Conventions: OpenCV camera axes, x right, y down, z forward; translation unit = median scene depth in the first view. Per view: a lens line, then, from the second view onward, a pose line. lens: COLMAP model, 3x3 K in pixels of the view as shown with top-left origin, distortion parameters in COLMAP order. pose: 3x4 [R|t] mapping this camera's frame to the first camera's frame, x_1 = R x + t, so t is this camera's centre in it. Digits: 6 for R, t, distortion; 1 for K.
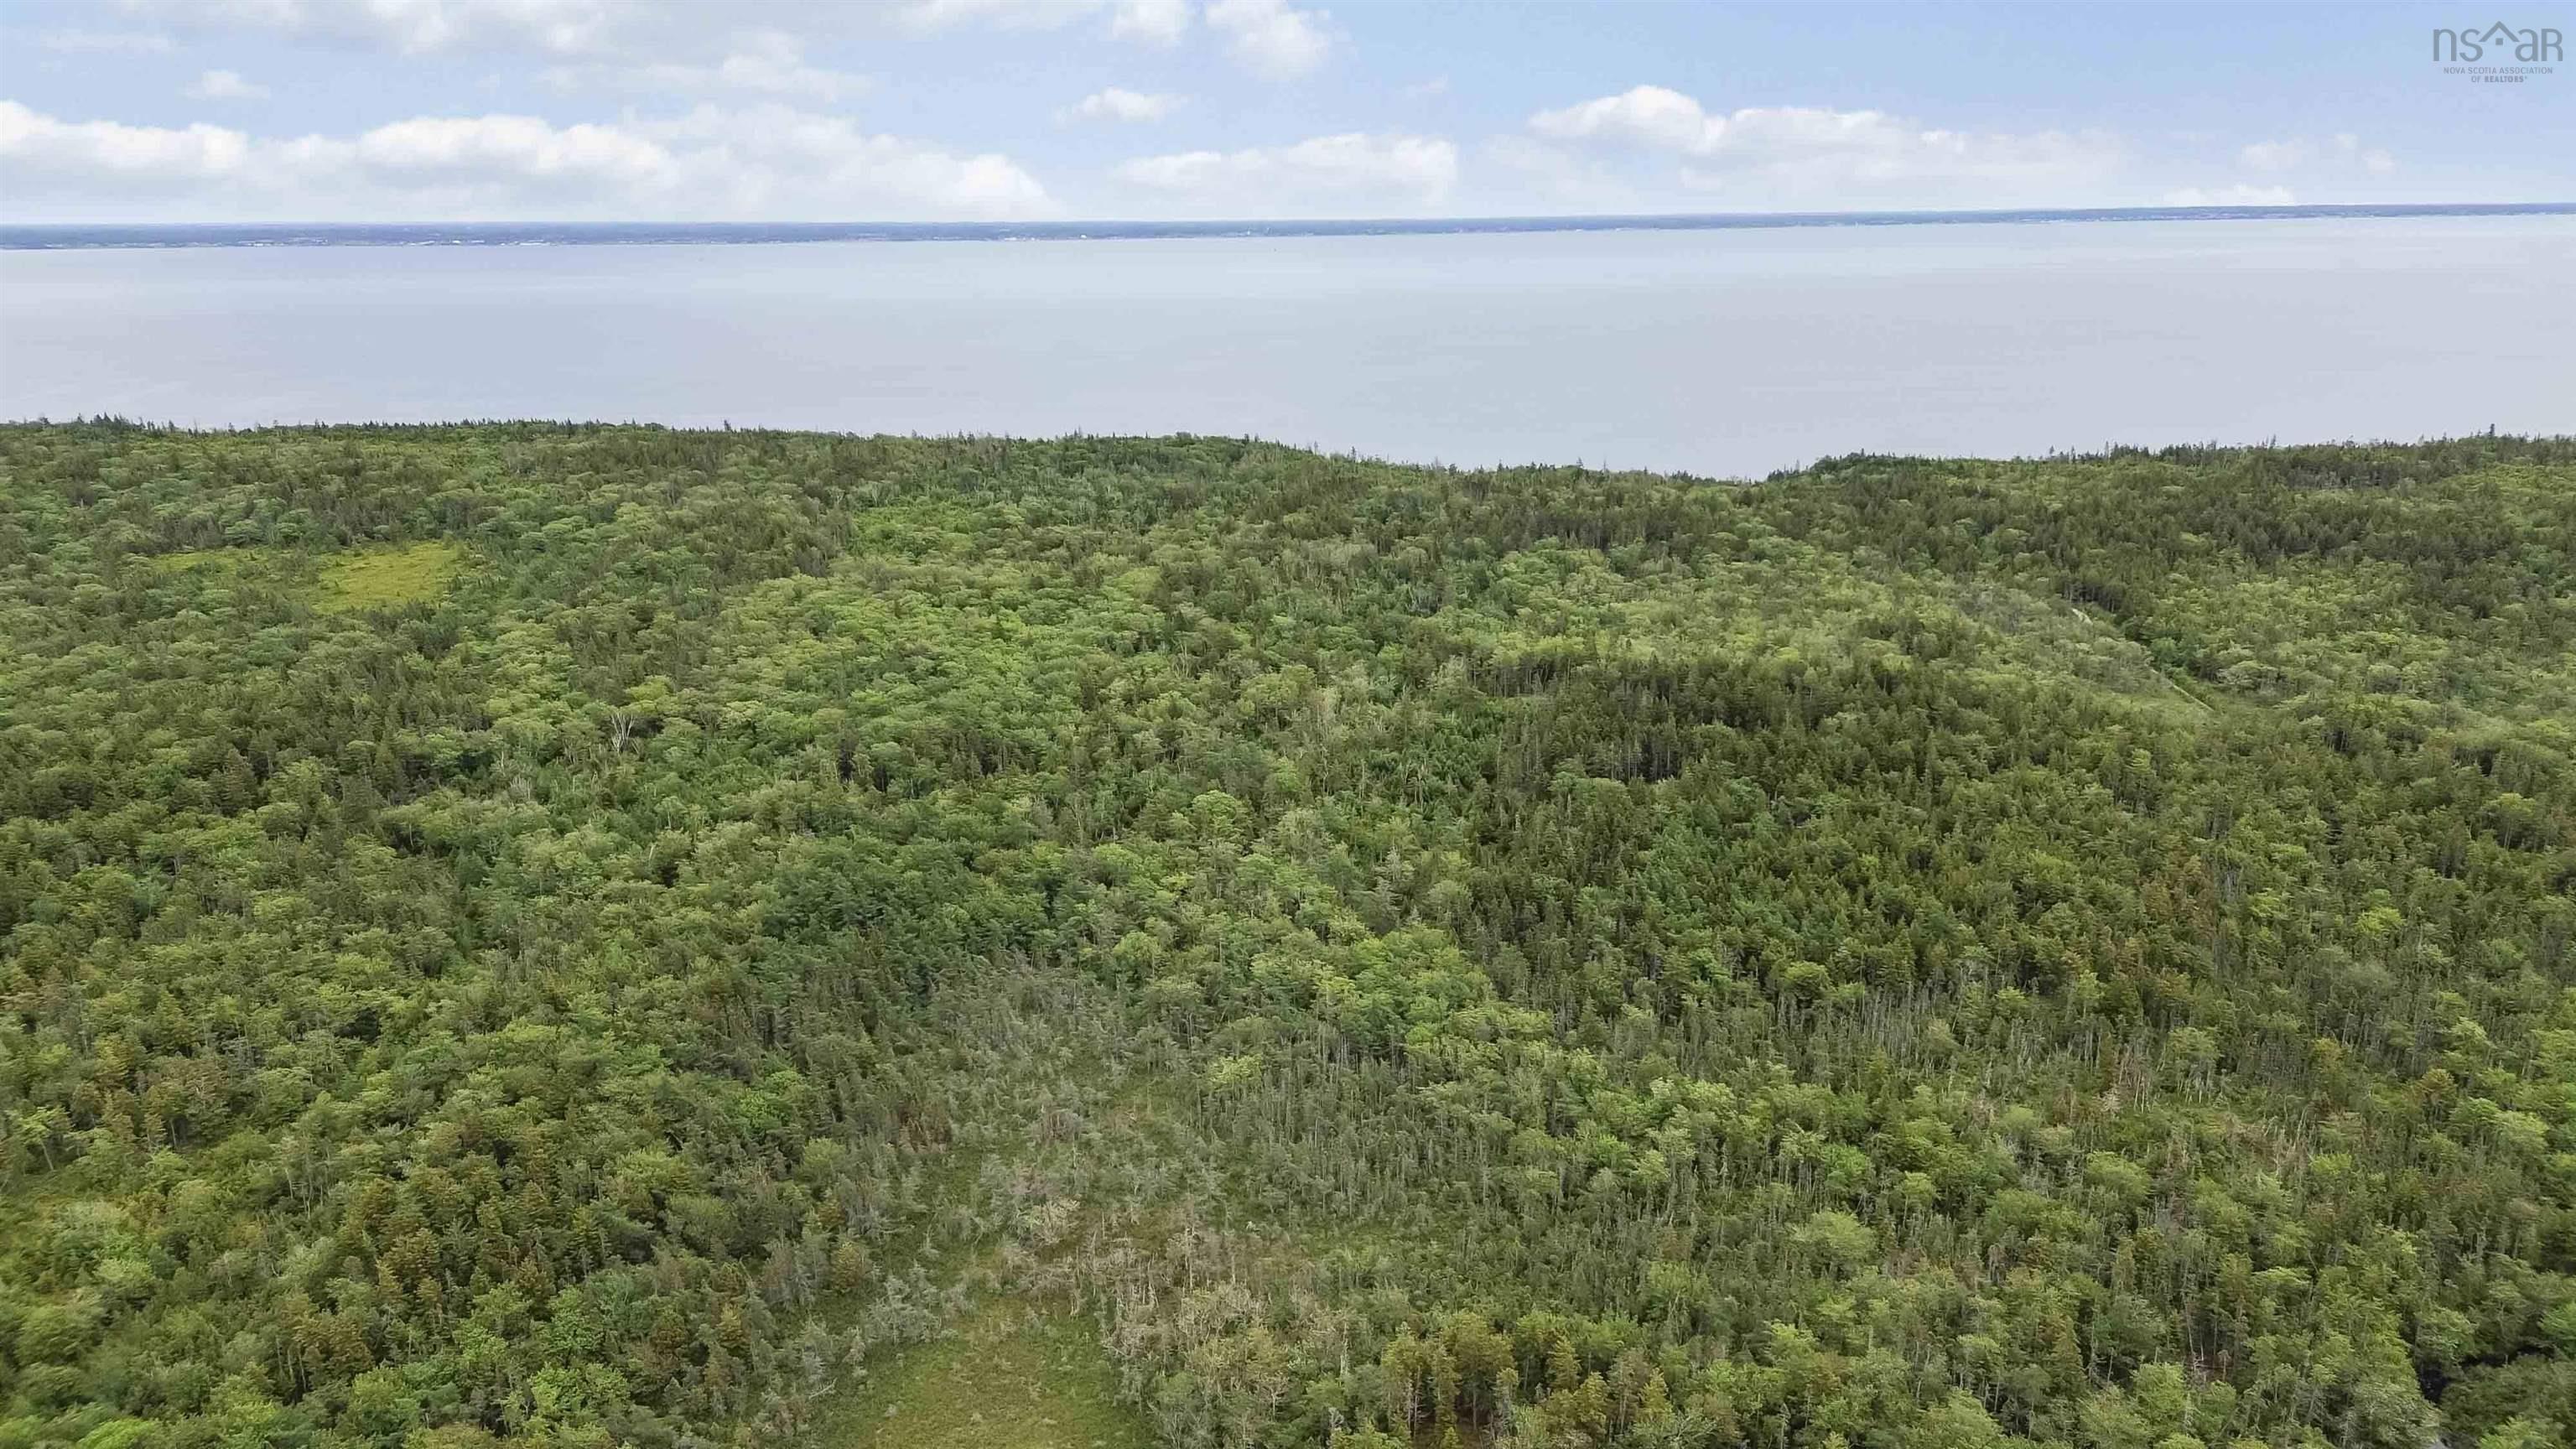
lens RADIAL K [[1806.2, 0, 1277.9], [0, 1806.2, 722.6], [0, 0, 1]] dist [0.066912, -0.045581]
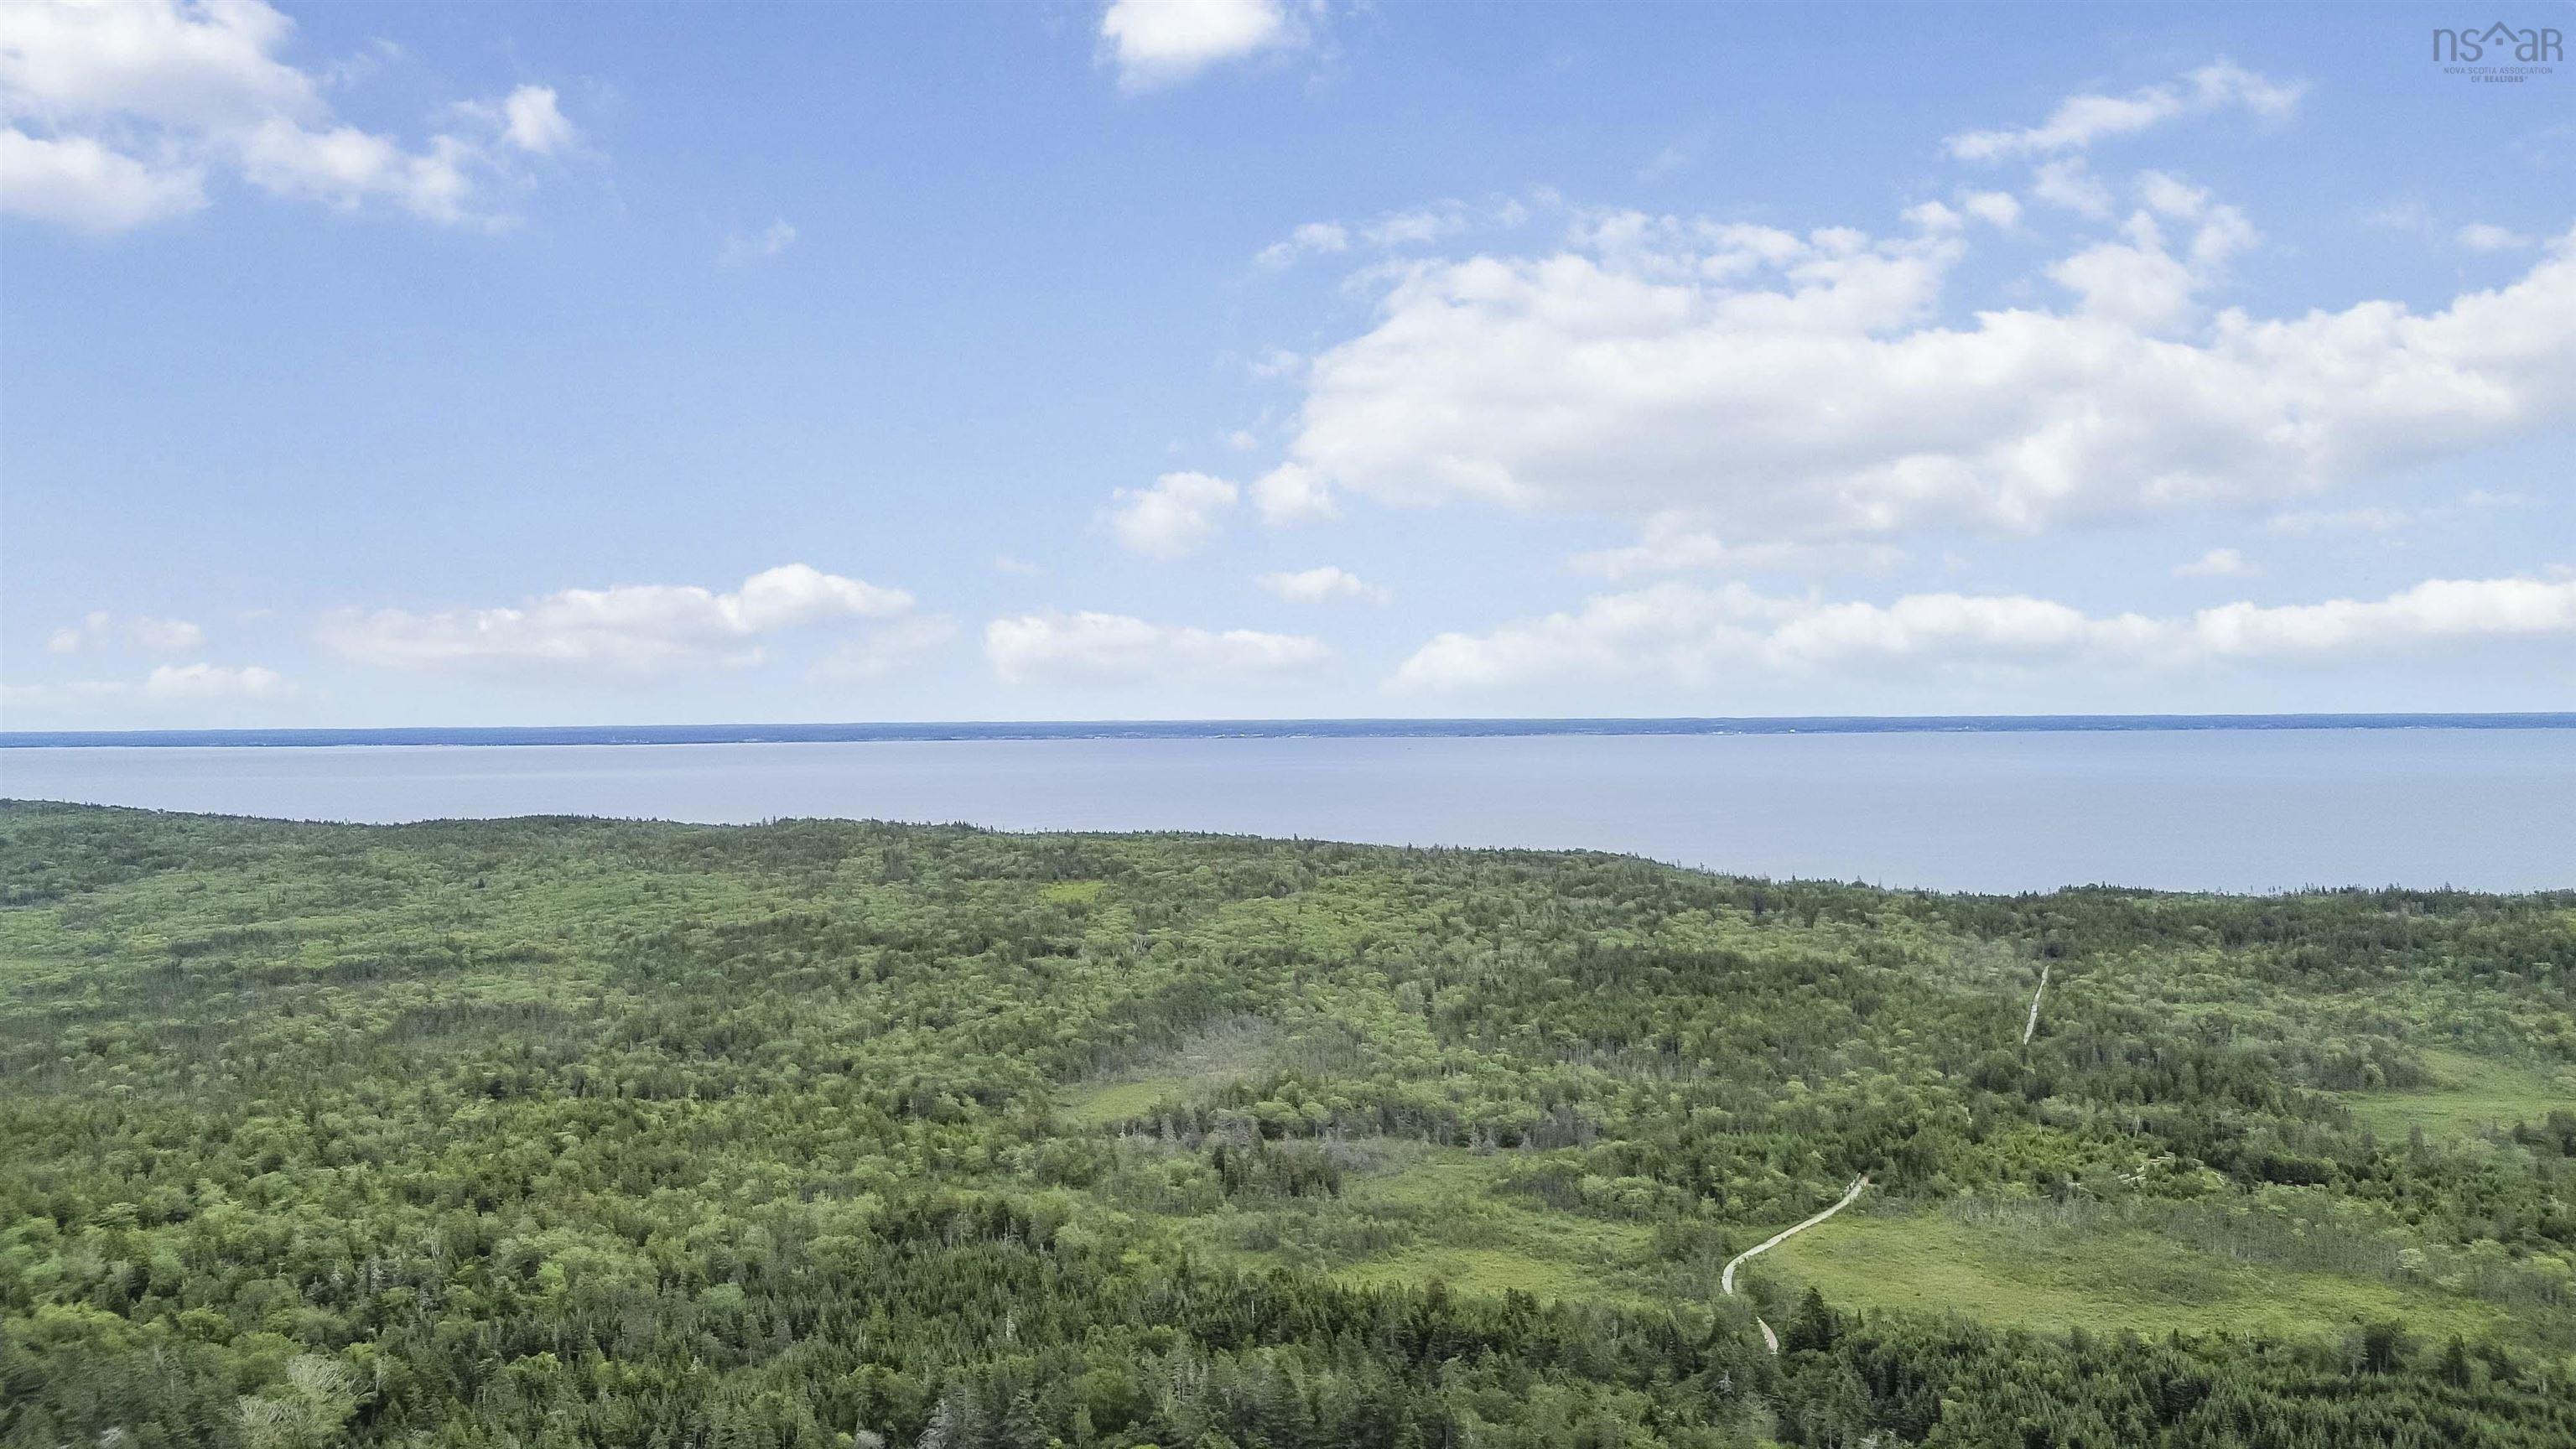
lens RADIAL K [[1791.4, 0, 1293.5], [0, 1791.4, 693.5], [0, 0, 1]] dist [0.086020, -0.092906]
pose [[0.926238, -0.000581, -0.376938, 0.360358], [-0.104203, 0.960633, -0.257537, 0.149582], [0.362249, 0.277819, 0.889715, -0.523859]]
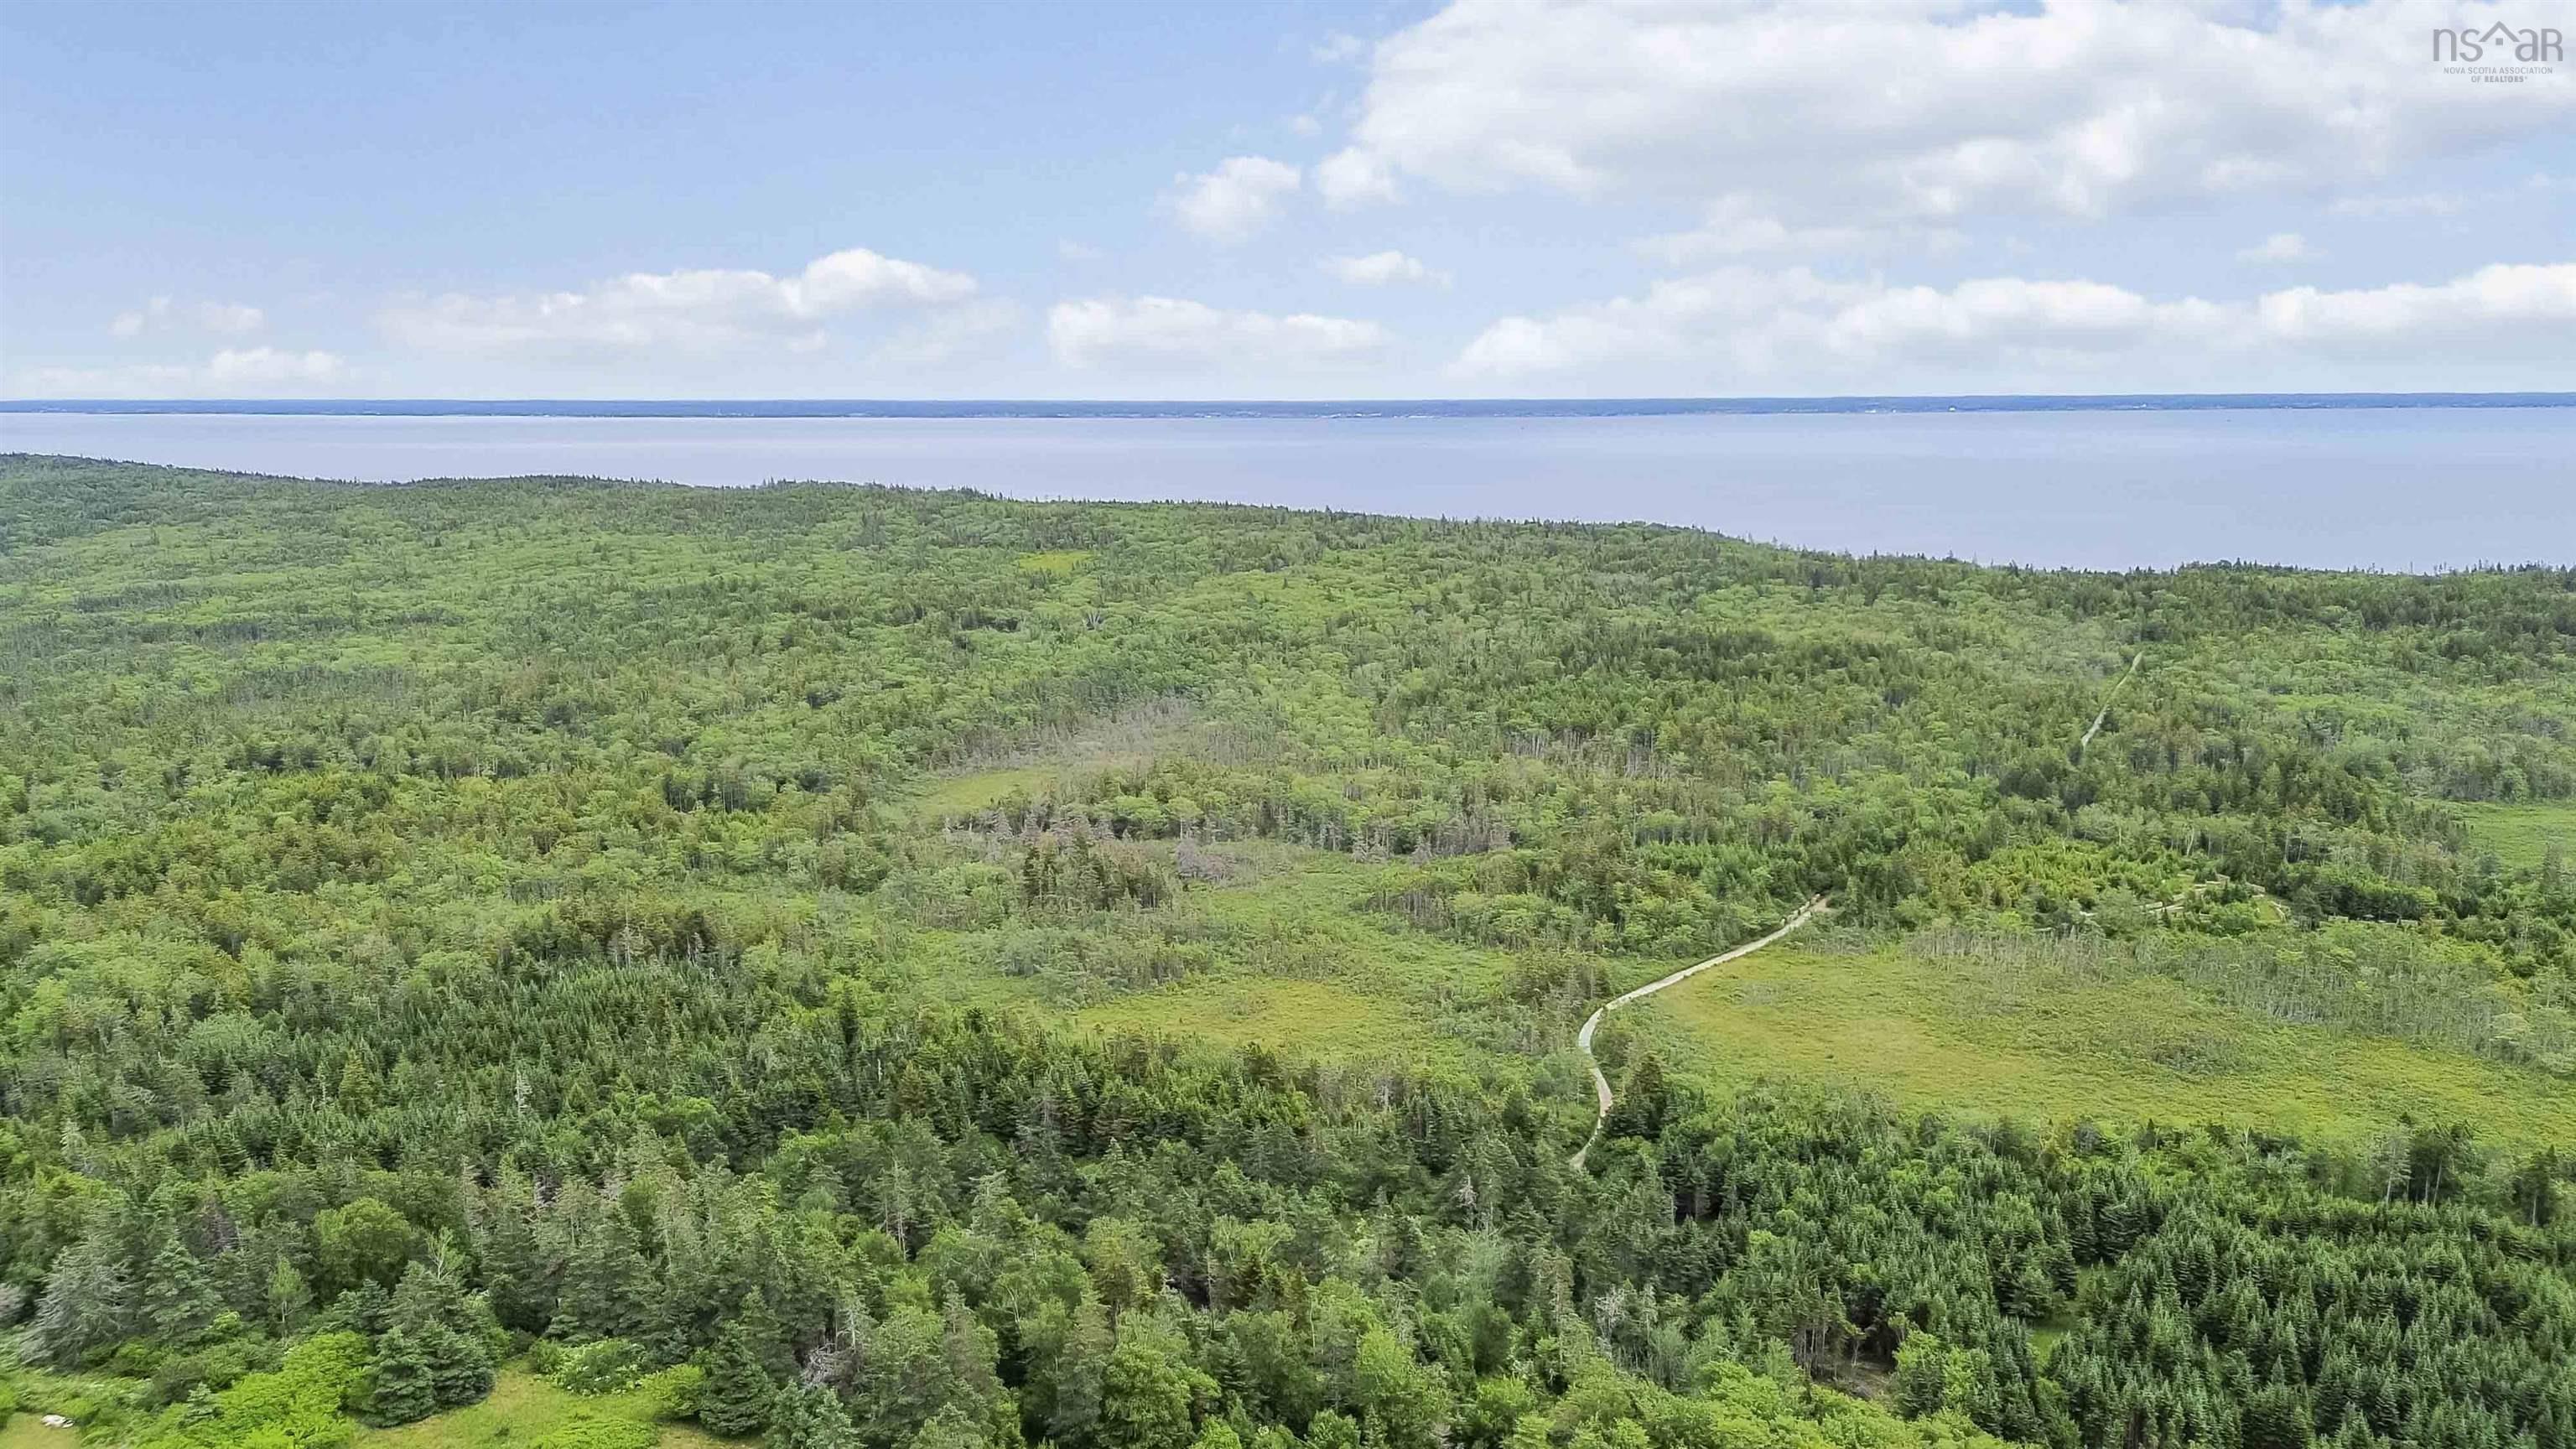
lens RADIAL K [[1837.4, 0, 1284.4], [0, 1837.4, 704.8], [0, 0, 1]] dist [0.081711, -0.091464]
pose [[0.896070, 0.080858, -0.436486, 0.397999], [-0.125445, 0.989318, -0.074259, 0.128888], [0.425819, 0.121296, 0.896641, -0.359804]]
